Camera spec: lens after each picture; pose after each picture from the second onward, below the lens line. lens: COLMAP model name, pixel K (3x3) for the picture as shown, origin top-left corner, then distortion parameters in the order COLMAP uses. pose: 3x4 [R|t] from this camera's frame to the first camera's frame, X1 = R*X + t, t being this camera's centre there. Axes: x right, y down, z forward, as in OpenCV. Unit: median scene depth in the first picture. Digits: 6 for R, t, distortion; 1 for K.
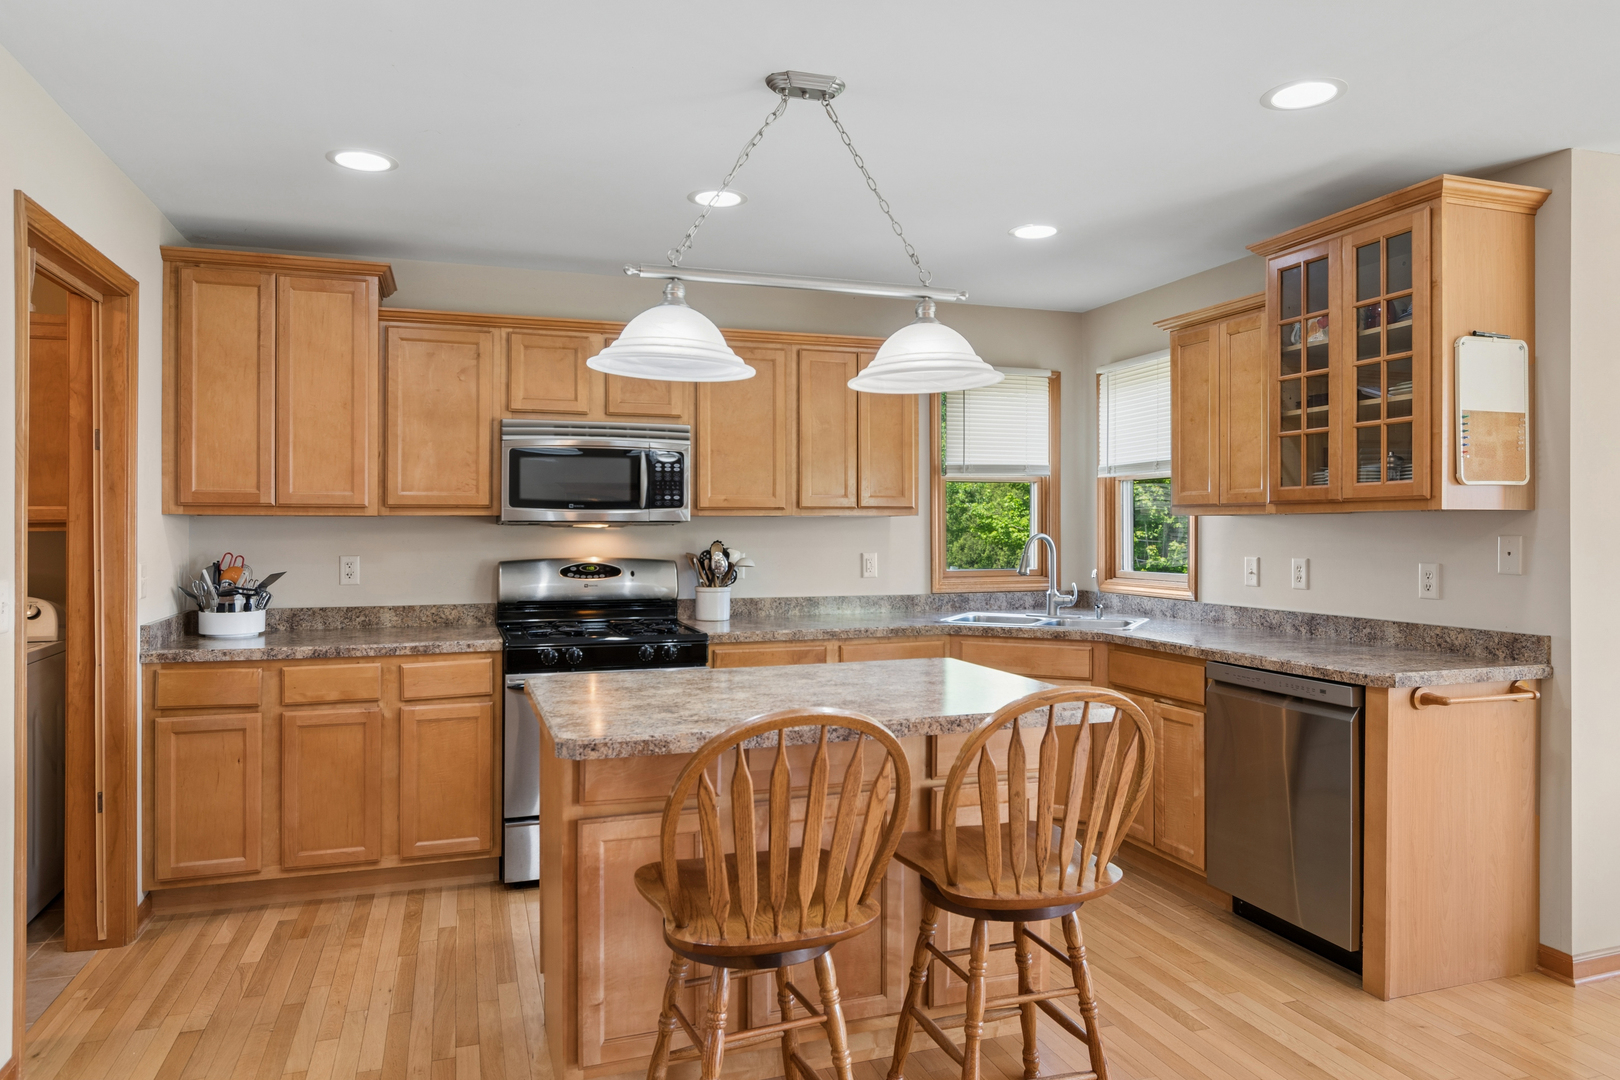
lens RADIAL K [[987.8, 0, 793.7], [0, 987.8, 520.8], [0, 0, 1]] dist [-0.007977, 0.000463]
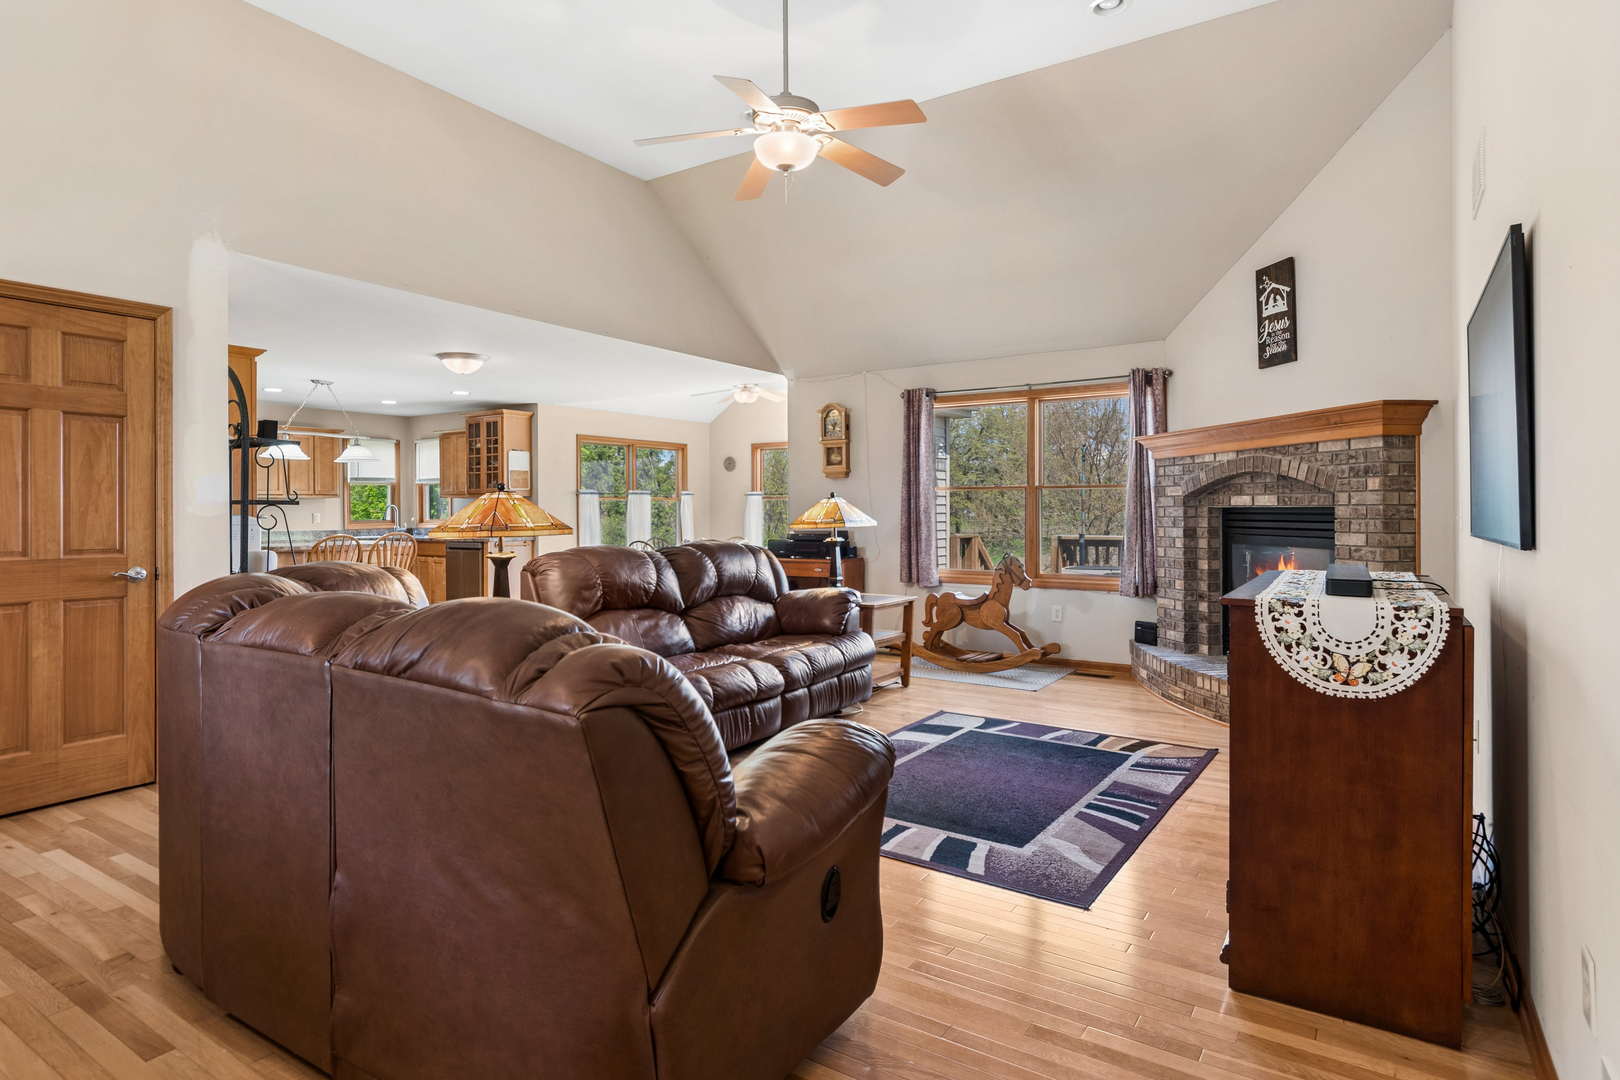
lens RADIAL K [[854.1, 0, 790.1], [0, 854.1, 516.0], [0, 0, 1]] dist [0.003367, -0.002125]
pose [[0.777827, -0.008217, 0.628425, -0.473694], [0.003328, 0.999954, 0.008956, 0.034122], [-0.628470, -0.004874, 0.777818, -1.917879]]
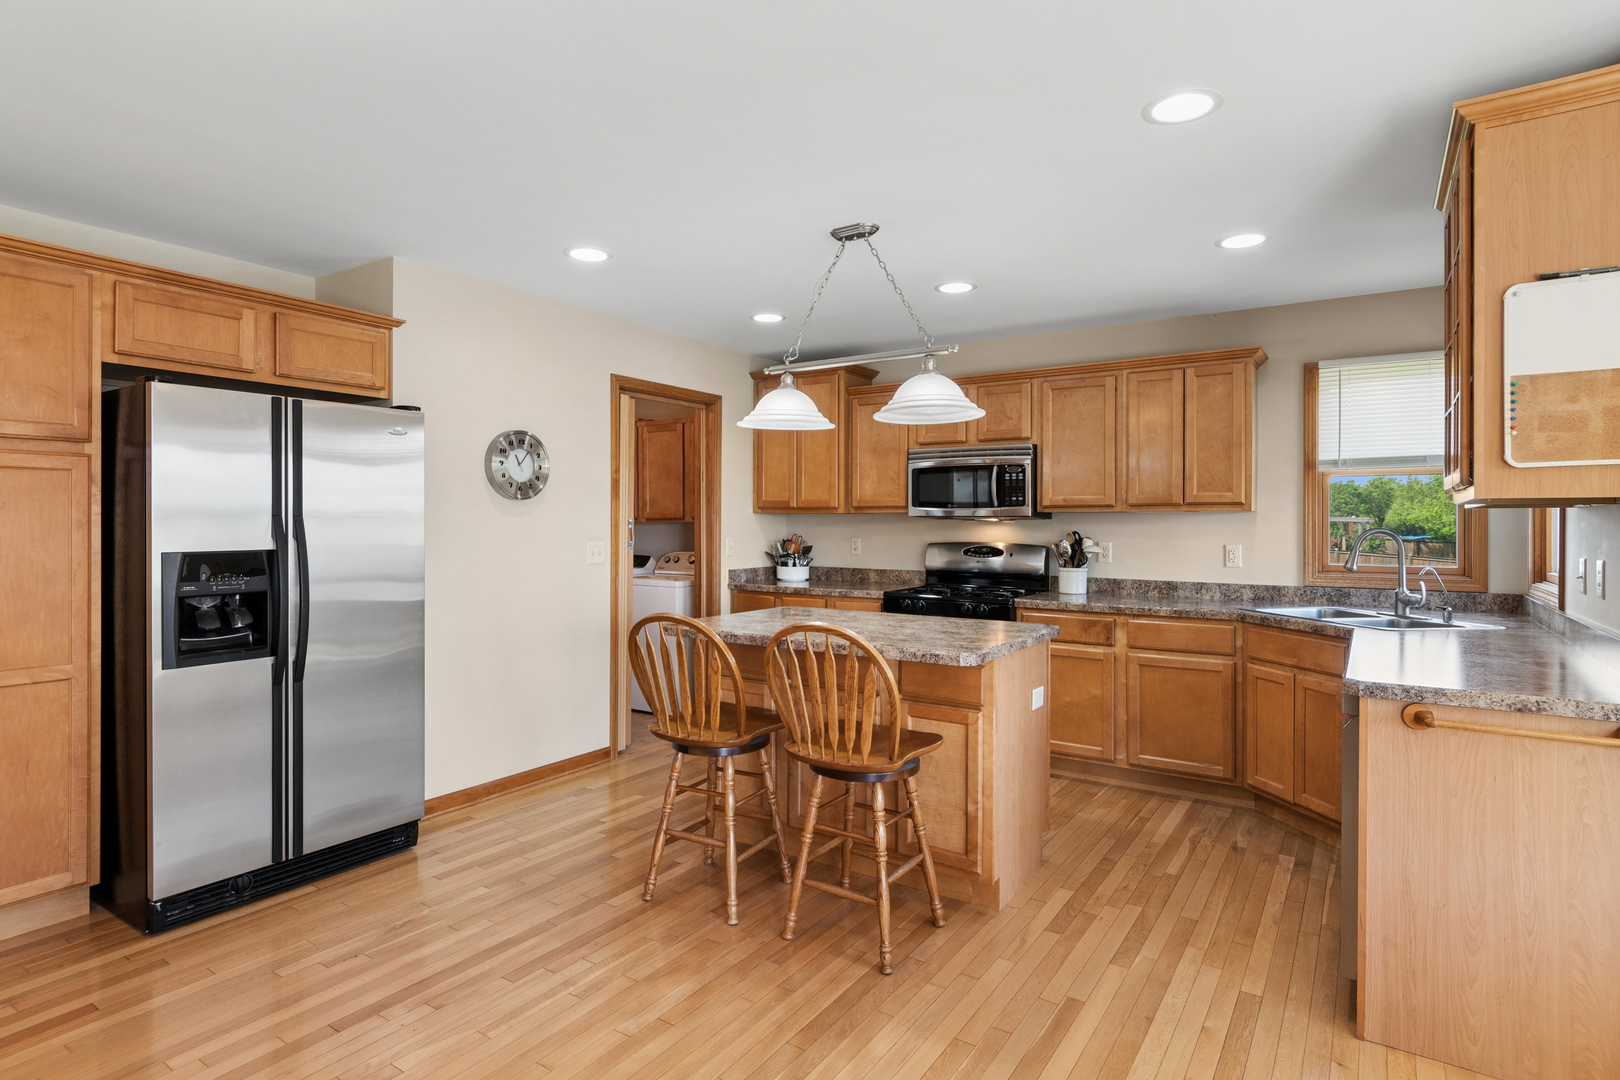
lens RADIAL K [[854.1, 0, 880.7], [0, 854.1, 519.9], [0, 0, 1]] dist [0.003367, -0.002125]
pose [[0.643573, 0.000768, -0.765384, 0.759529], [0.000849, 0.999998, 0.001718, 0.004004], [0.765384, -0.001755, 0.643571, 0.124646]]
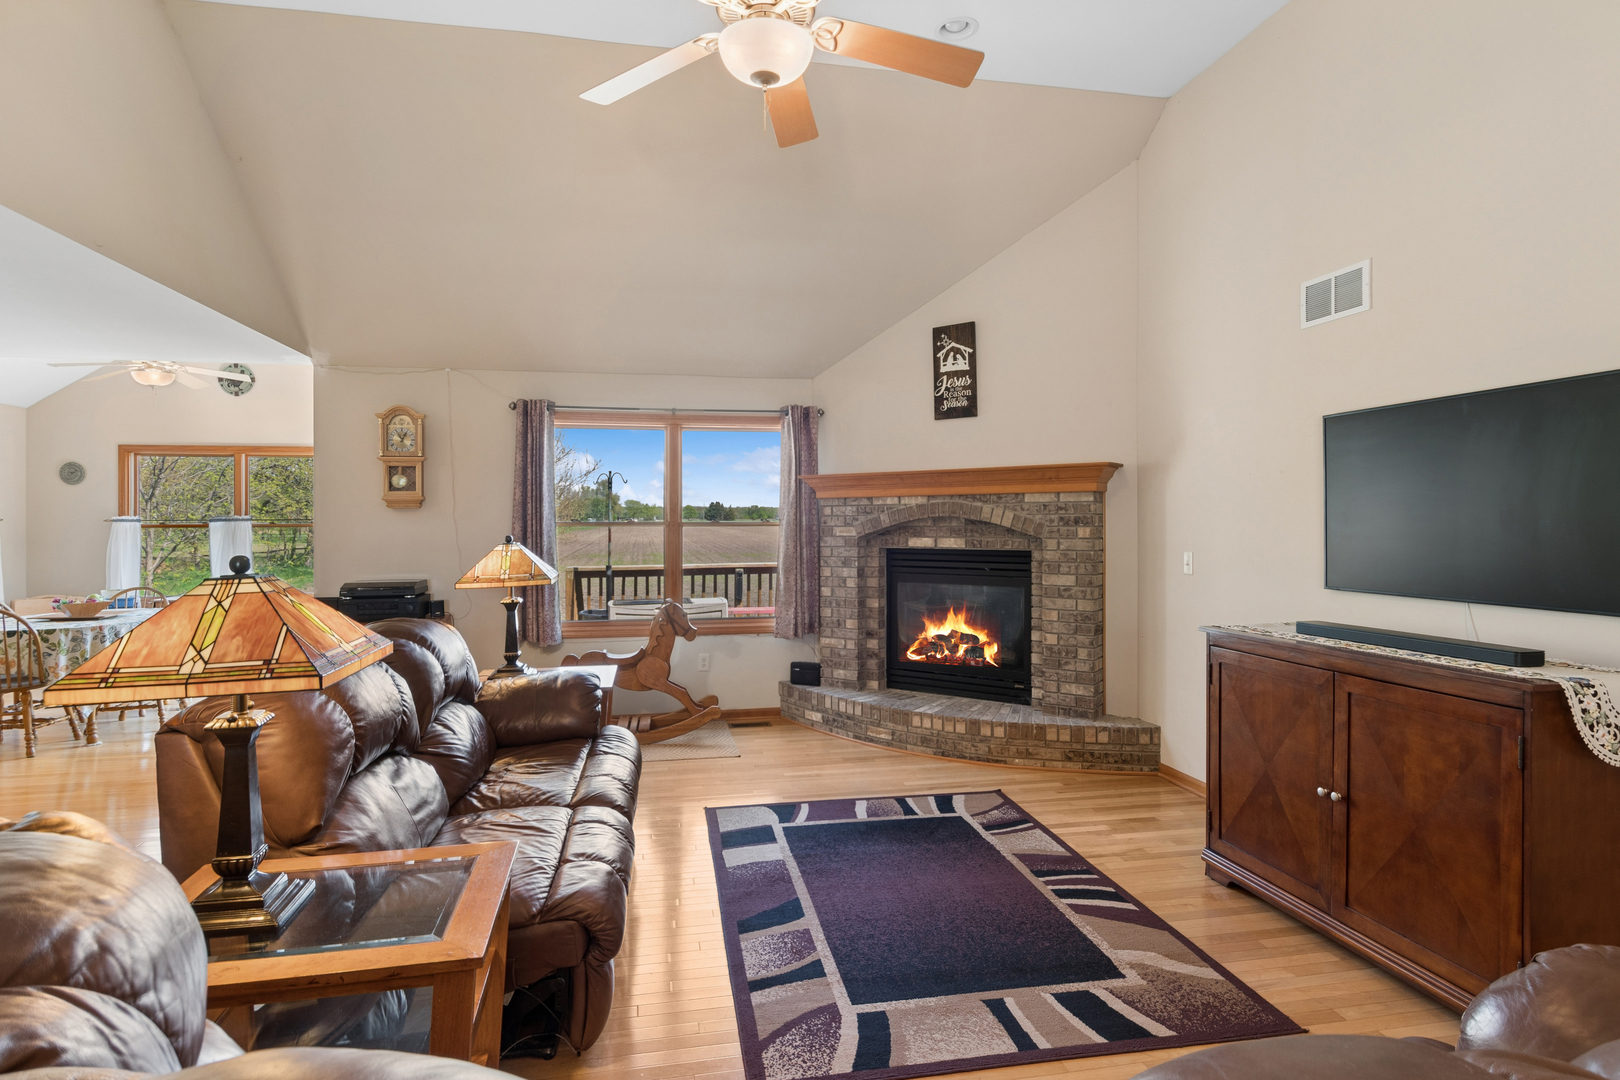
lens RADIAL K [[854.1, 0, 793.5], [0, 854.1, 520.6], [0, 0, 1]] dist [0.003367, -0.002125]
pose [[0.114094, -0.002324, 0.993467, -0.520937], [0.002992, 0.999994, 0.001996, -0.020514], [-0.993466, 0.002745, 0.114100, -1.195473]]
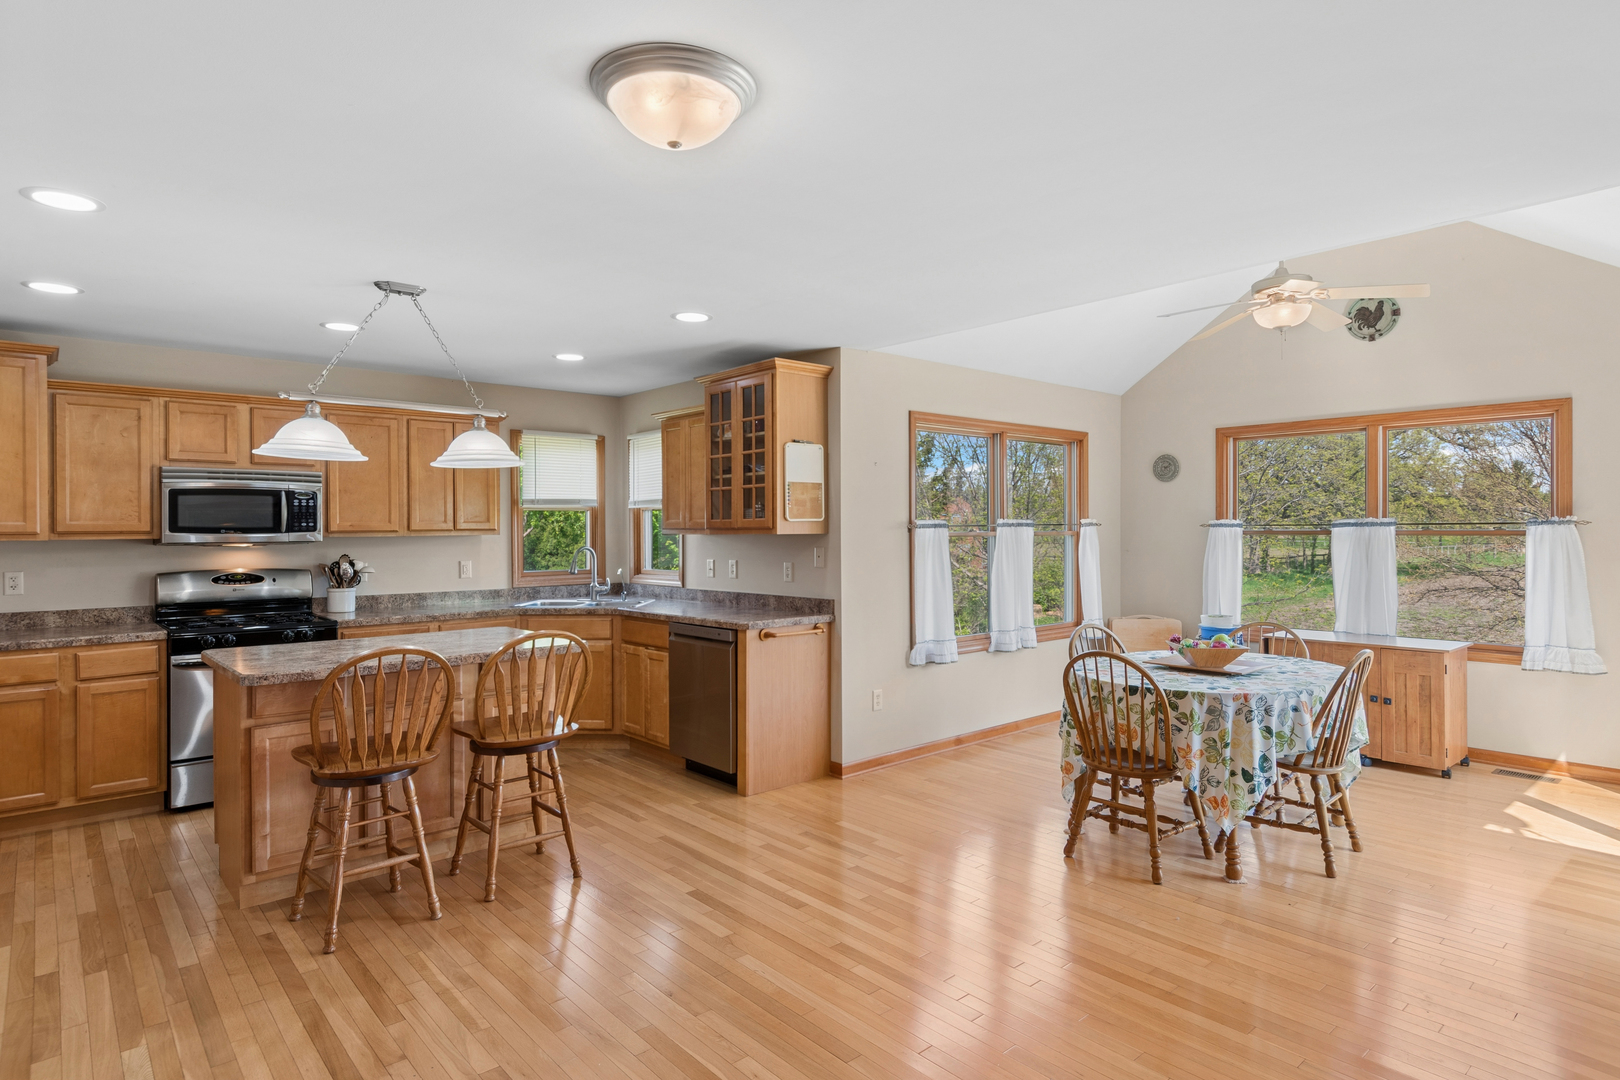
lens RADIAL K [[854.1, 0, 793.0], [0, 854.1, 533.4], [0, 0, 1]] dist [0.003367, -0.002125]
pose [[0.919620, -0.005907, 0.392764, 0.037755], [0.002395, 0.999953, 0.009432, -0.024053], [-0.392802, -0.007734, 0.919591, -0.436167]]
